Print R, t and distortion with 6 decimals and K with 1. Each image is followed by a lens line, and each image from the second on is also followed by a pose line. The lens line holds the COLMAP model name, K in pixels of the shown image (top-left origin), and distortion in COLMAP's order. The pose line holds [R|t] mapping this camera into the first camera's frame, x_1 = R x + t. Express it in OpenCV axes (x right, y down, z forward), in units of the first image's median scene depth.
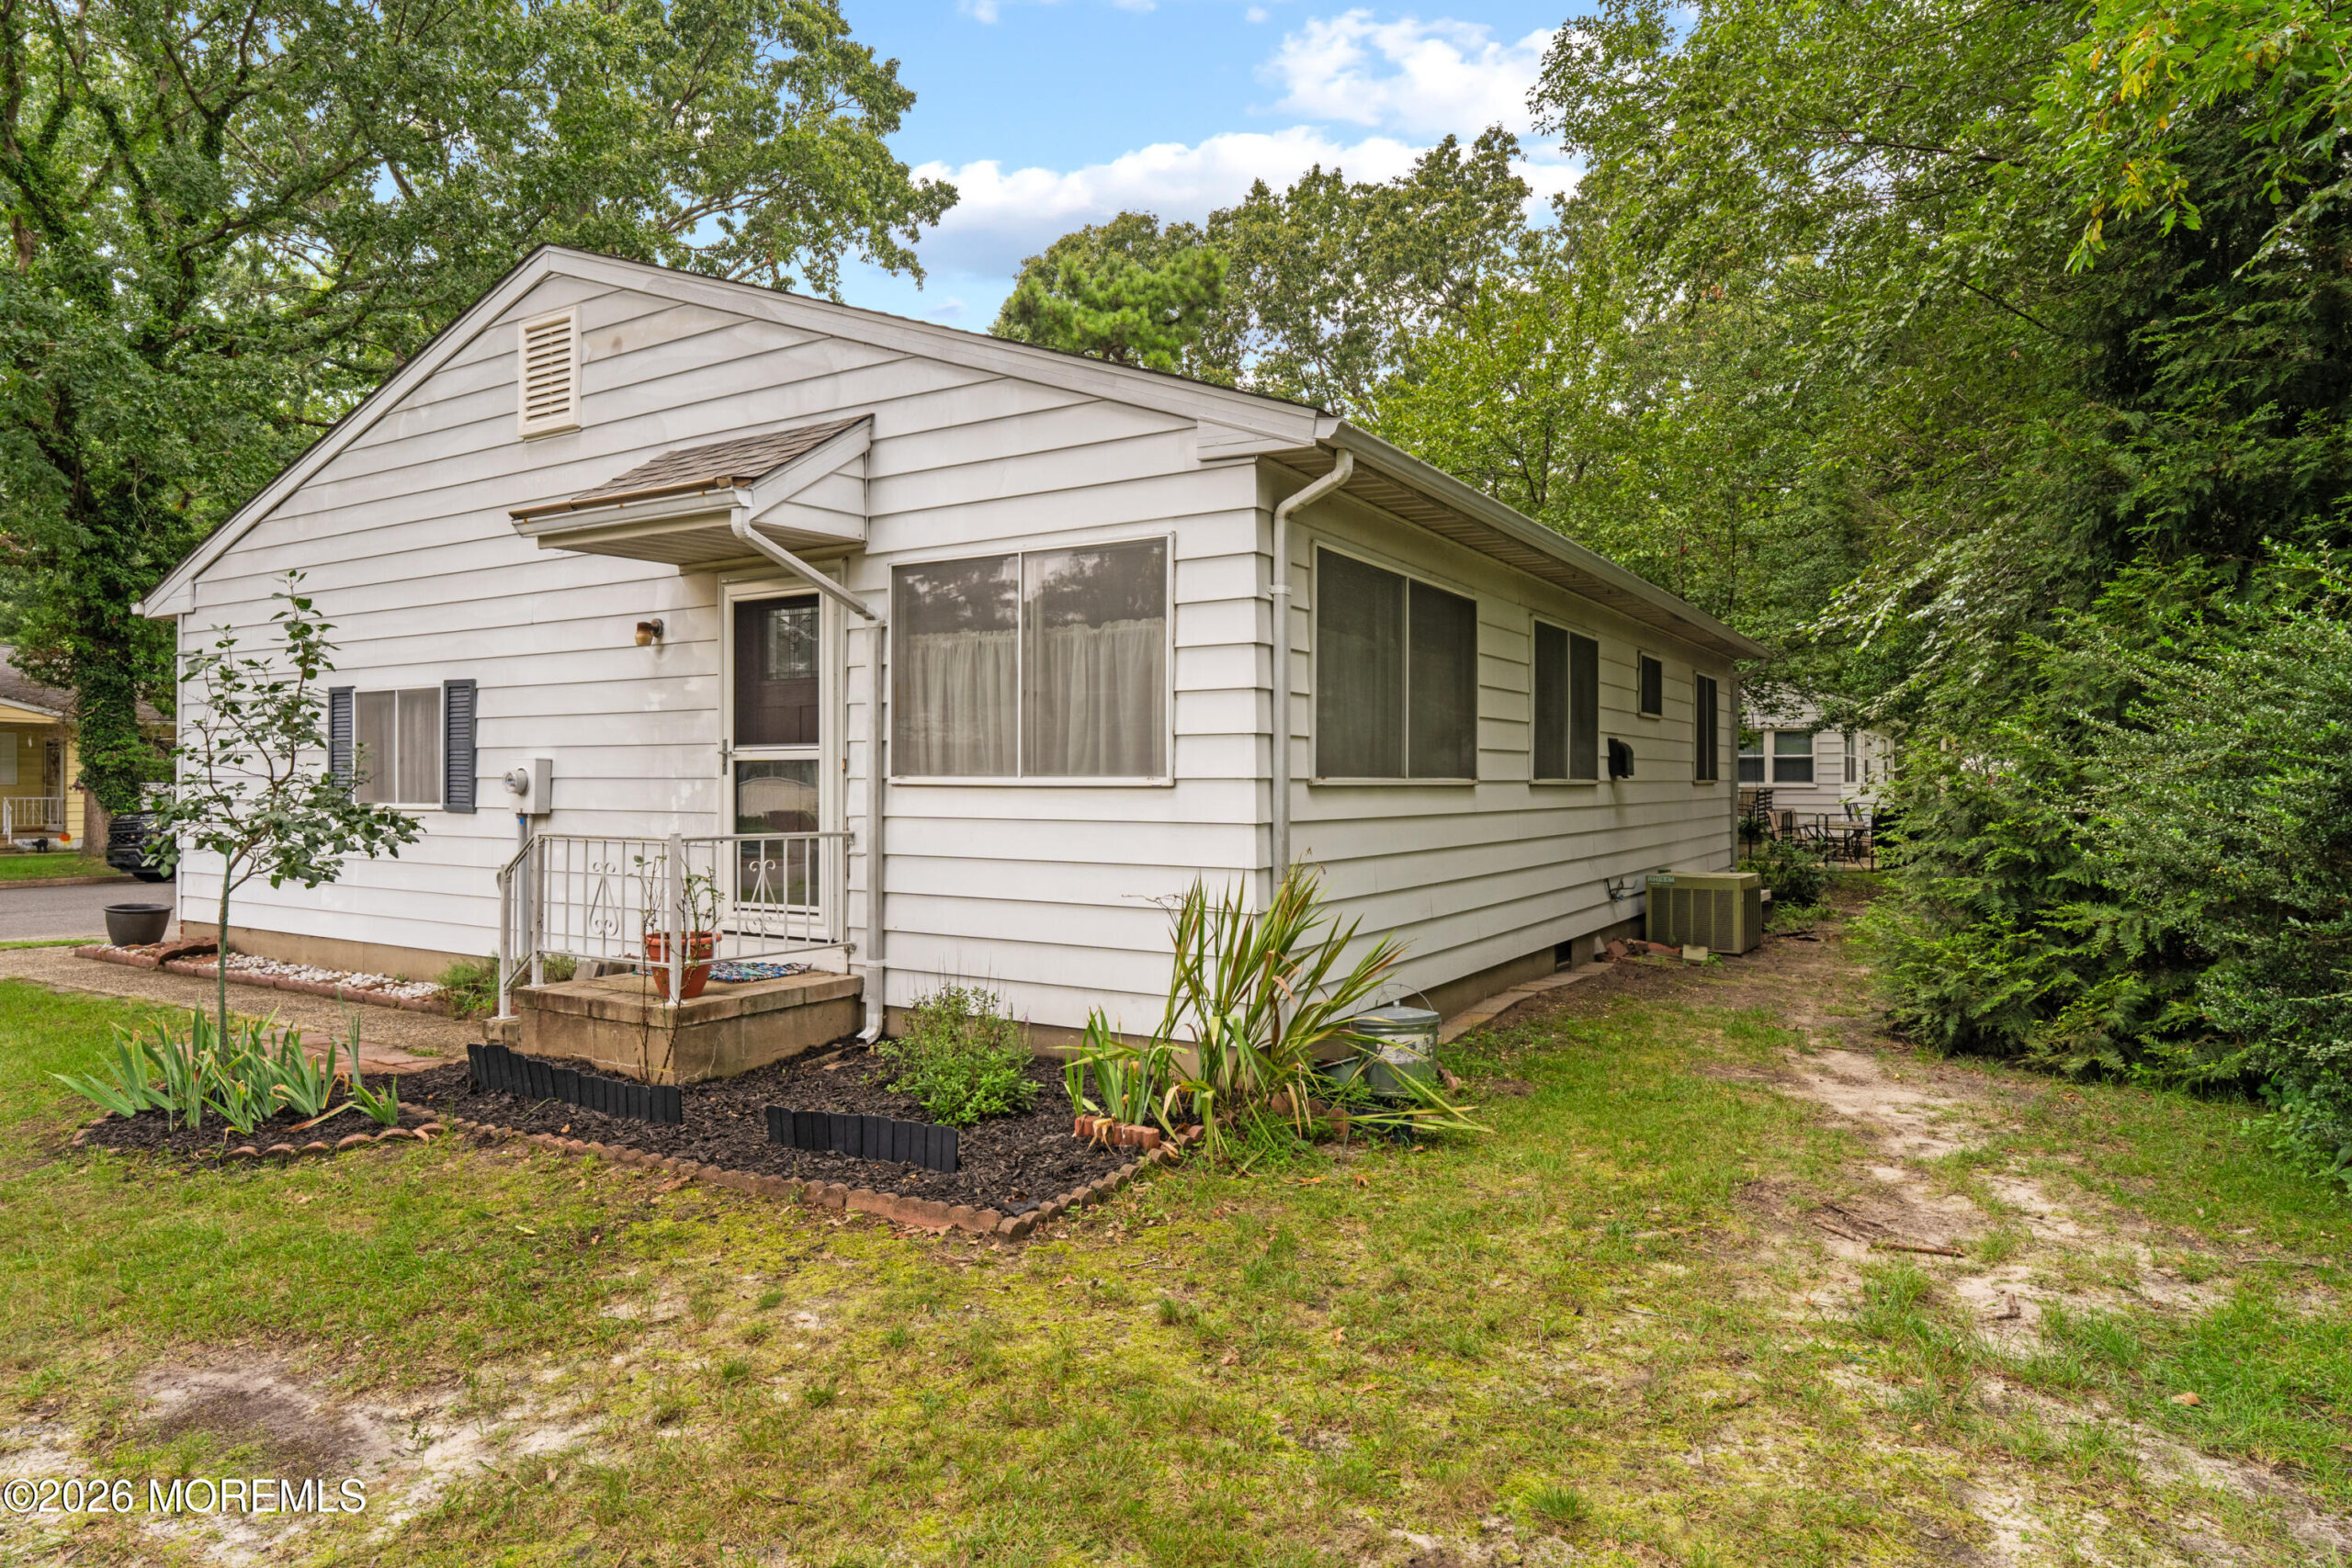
lens RADIAL K [[1371.2, 0, 1233.5], [0, 1371.2, 783.4], [0, 0, 1]] dist [-0.002828, -0.000098]
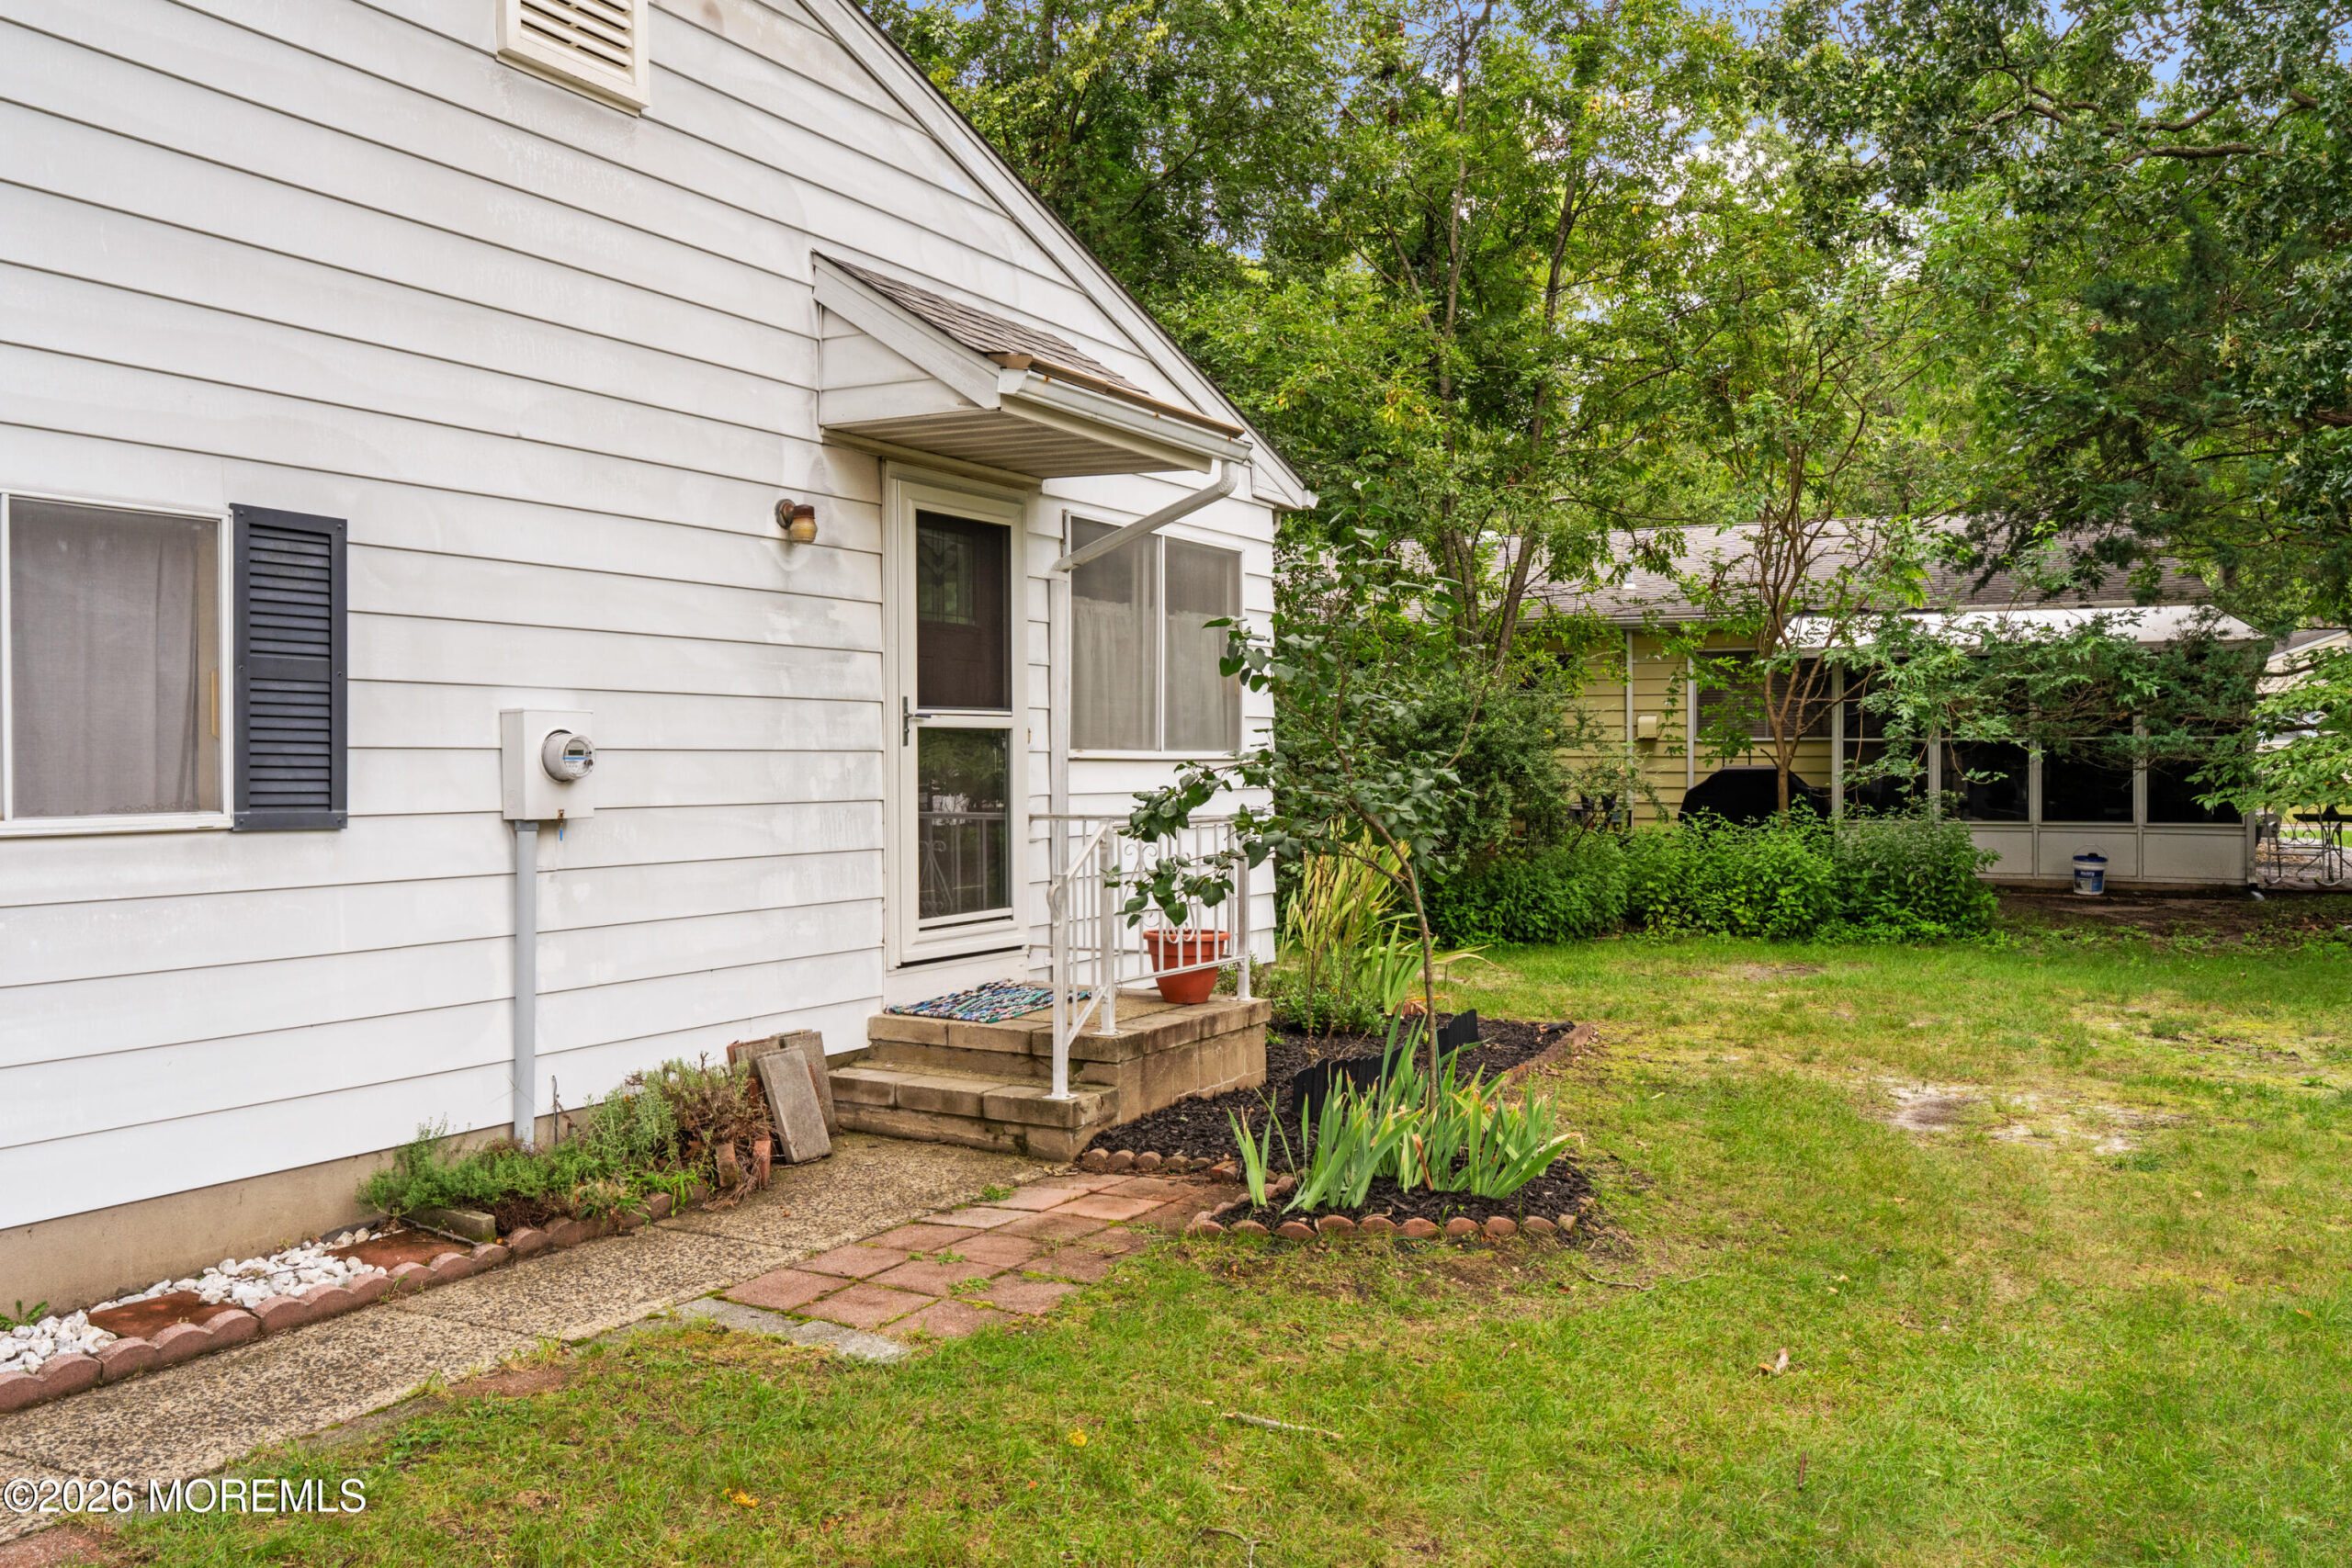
lens RADIAL K [[1813.0, 0, 1161.4], [0, 1813.0, 785.4], [0, 0, 1]] dist [0.000030, -0.000416]
pose [[-0.003809, -0.014997, 0.999880, -1.251118], [0.003224, 0.999882, 0.015009, 0.000287], [-0.999988, 0.003281, -0.003760, 0.822113]]
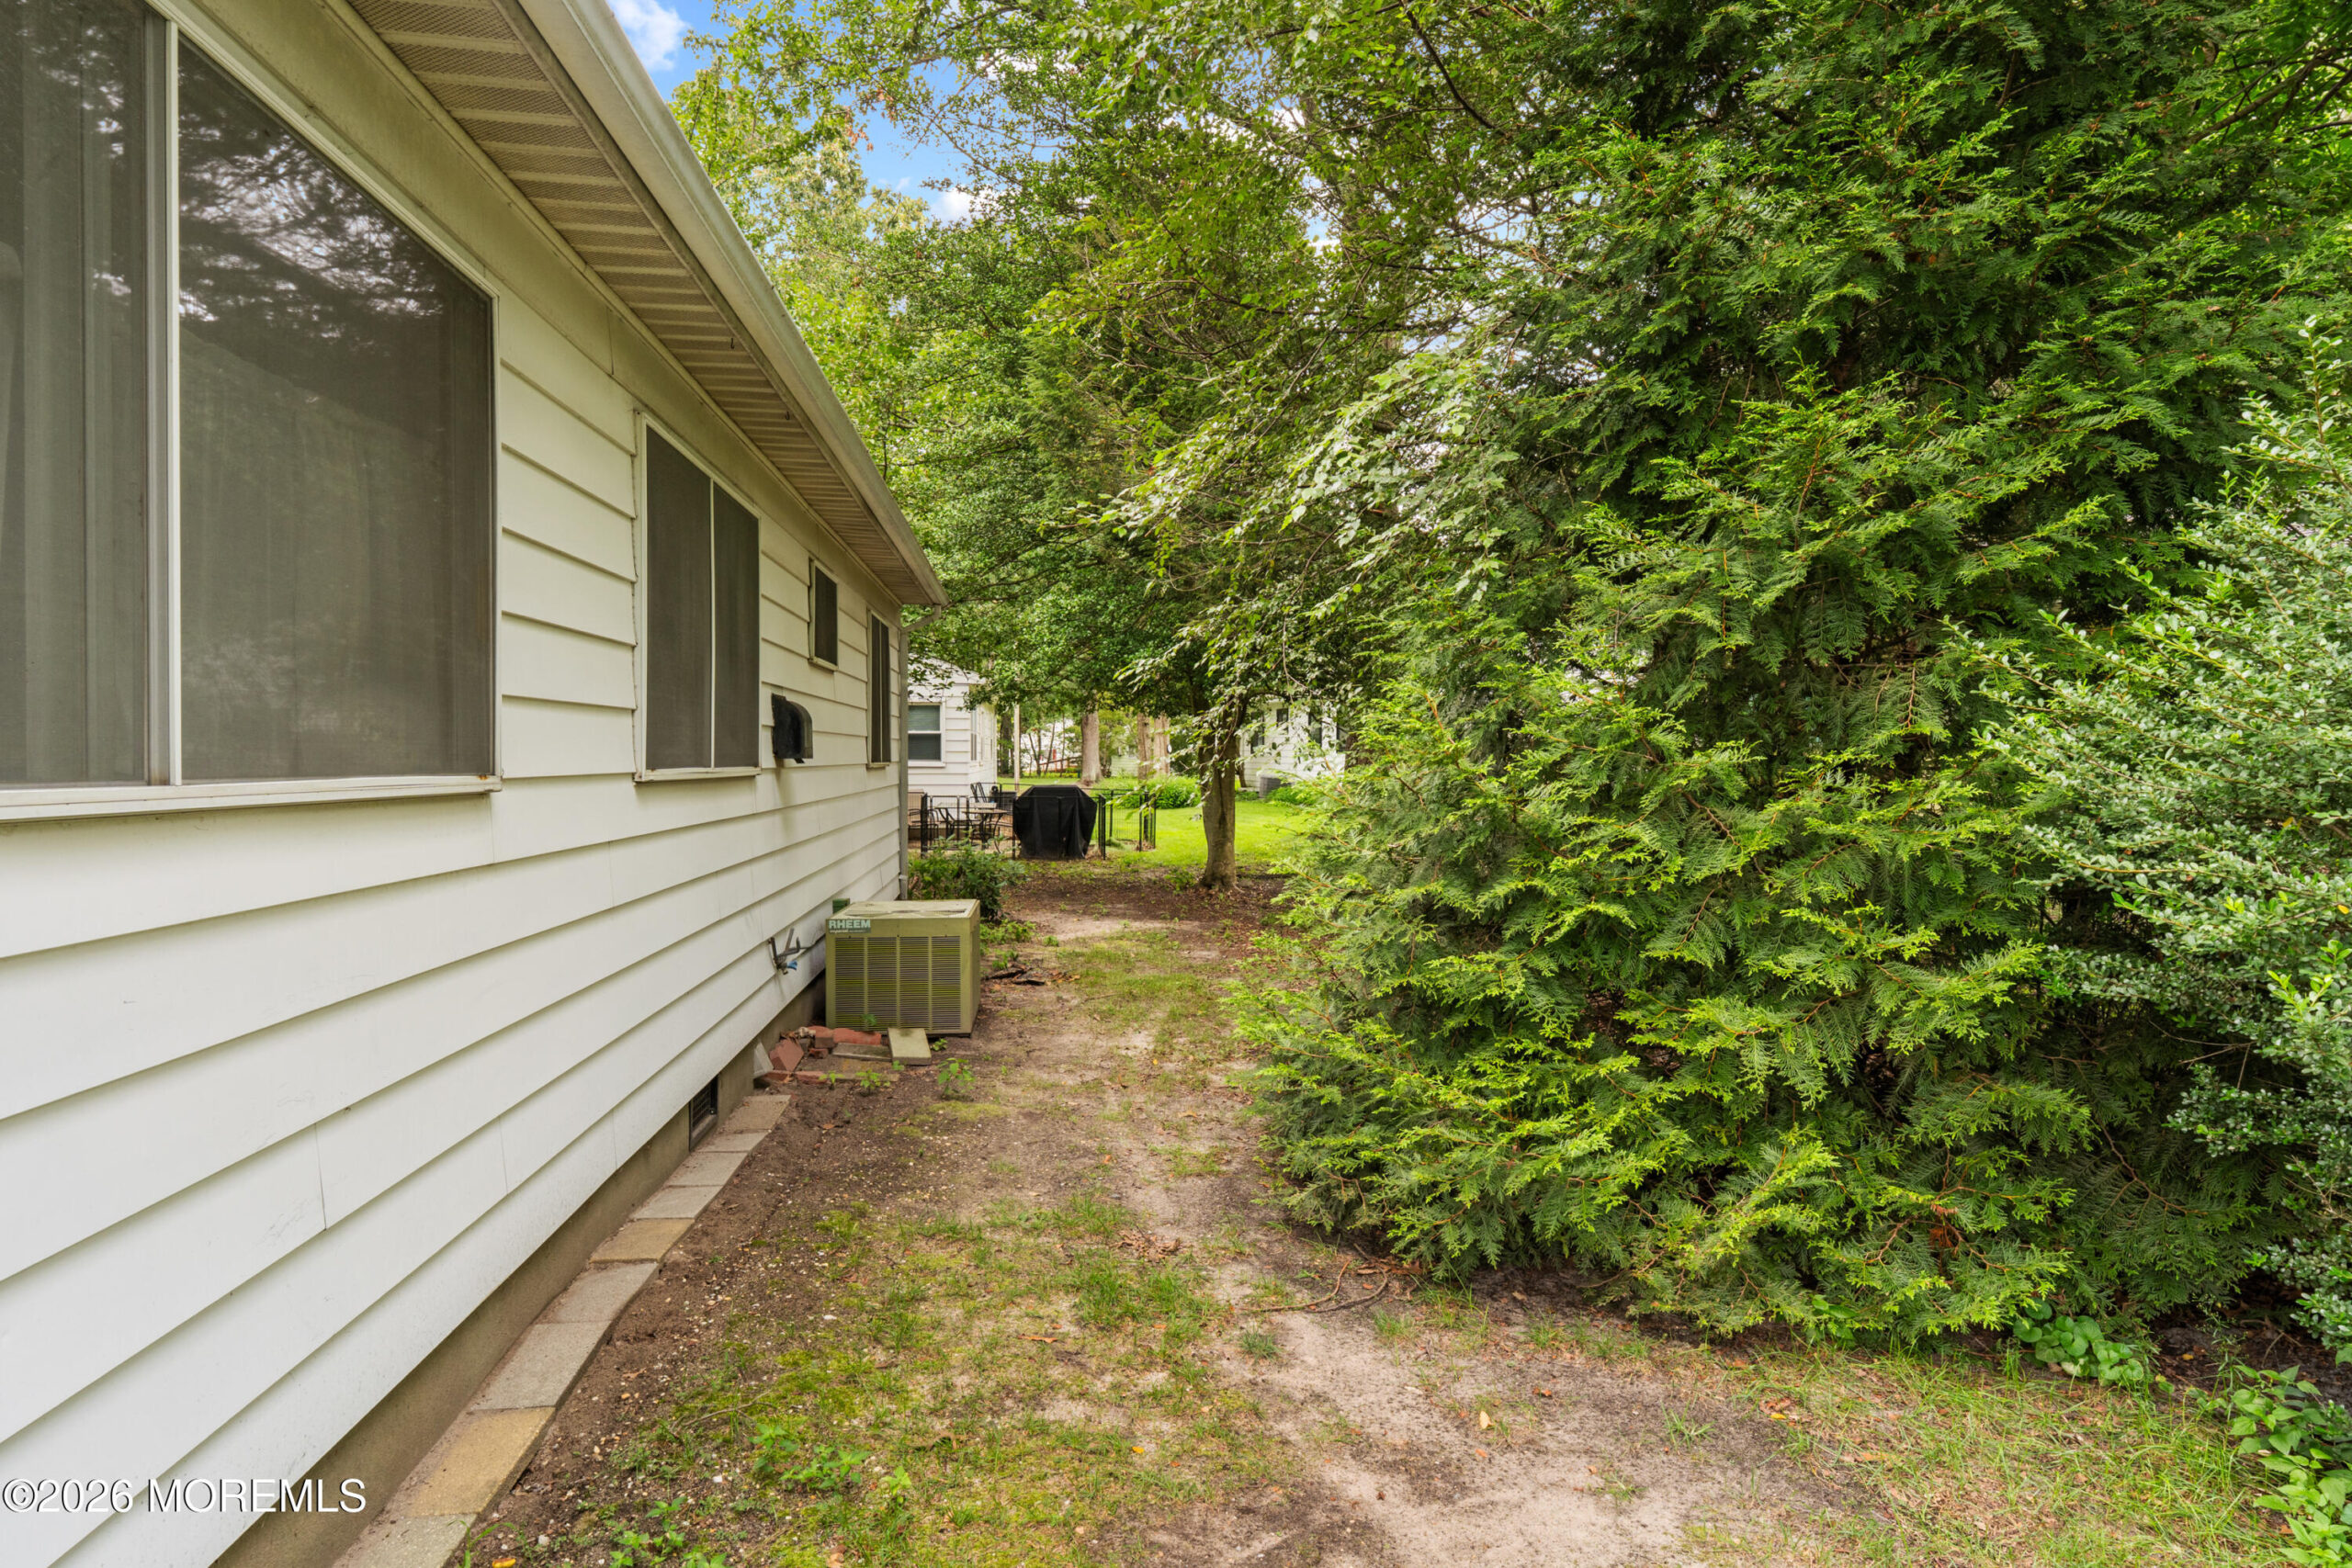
lens RADIAL K [[1297.3, 0, 1164.9], [0, 1297.3, 774.8], [0, 0, 1]] dist [-0.006313, 0.000853]
pose [[0.817301, -0.004558, 0.576193, 0.131138], [-0.002976, 0.999922, 0.012131, -0.008550], [-0.576203, -0.011630, 0.817224, 0.643568]]
